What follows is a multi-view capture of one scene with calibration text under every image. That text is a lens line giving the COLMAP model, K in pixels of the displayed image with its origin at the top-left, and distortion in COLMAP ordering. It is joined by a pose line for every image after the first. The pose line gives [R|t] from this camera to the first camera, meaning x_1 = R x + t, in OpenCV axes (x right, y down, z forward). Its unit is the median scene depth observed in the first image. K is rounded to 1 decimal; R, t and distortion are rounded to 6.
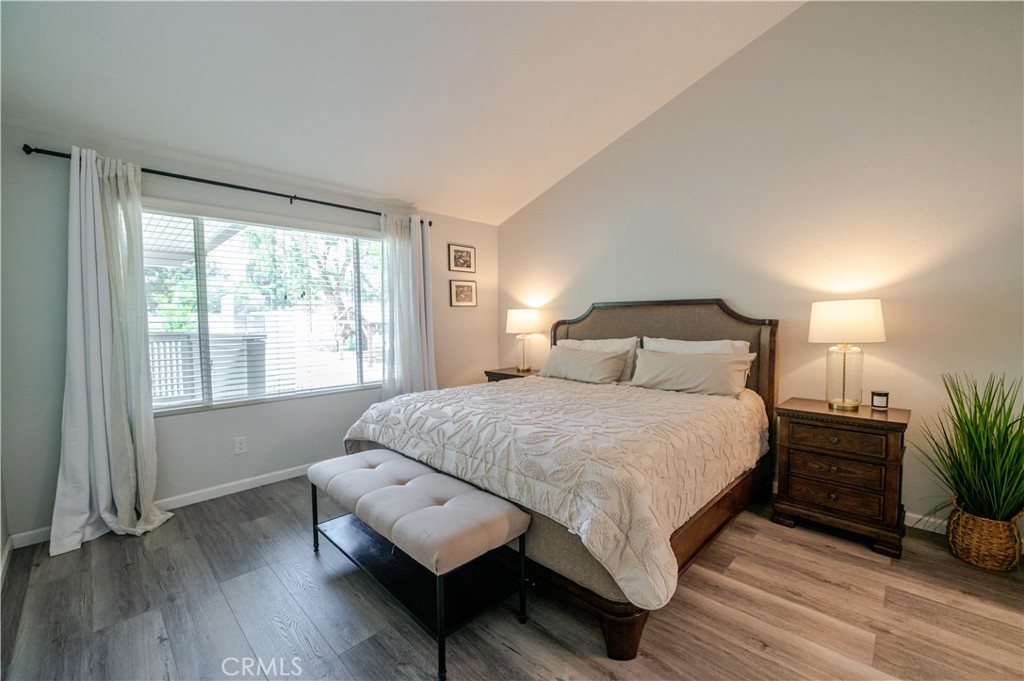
lens RADIAL K [[412.8, 0, 512.3], [0, 412.8, 344.6], [0, 0, 1]] dist [-0.010554, -0.000178]
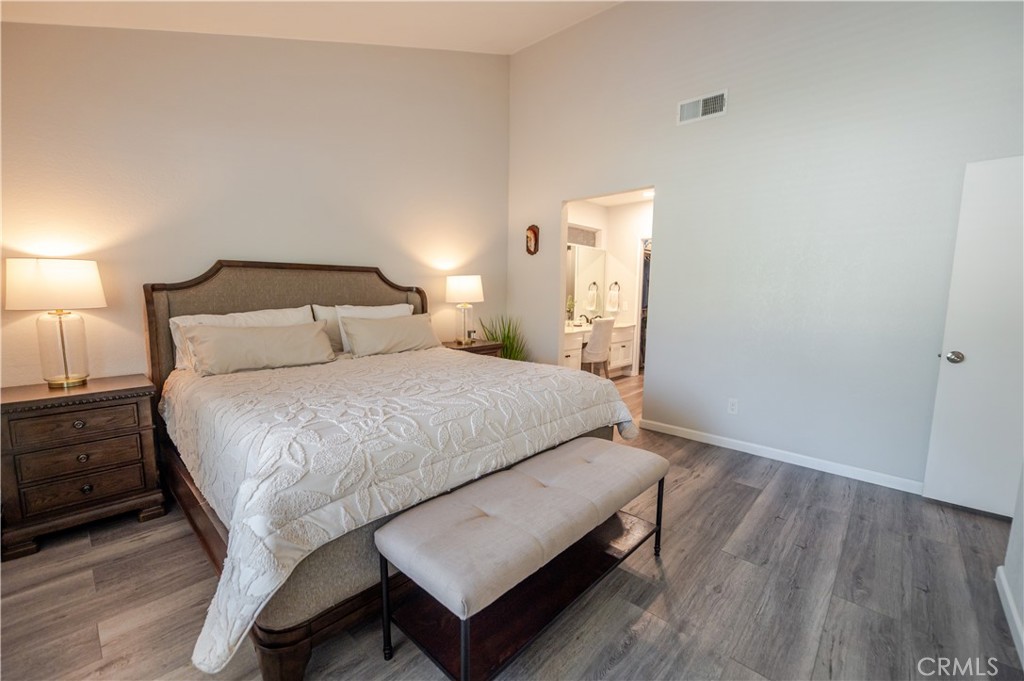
lens RADIAL K [[424.3, 0, 509.2], [0, 424.3, 336.1], [0, 0, 1]] dist [0.020965, -0.000049]
pose [[-0.021423, -0.107859, 0.993935, -0.101436], [0.044970, 0.993053, 0.108732, -0.005447], [-0.998759, 0.047026, -0.016424, 0.100041]]
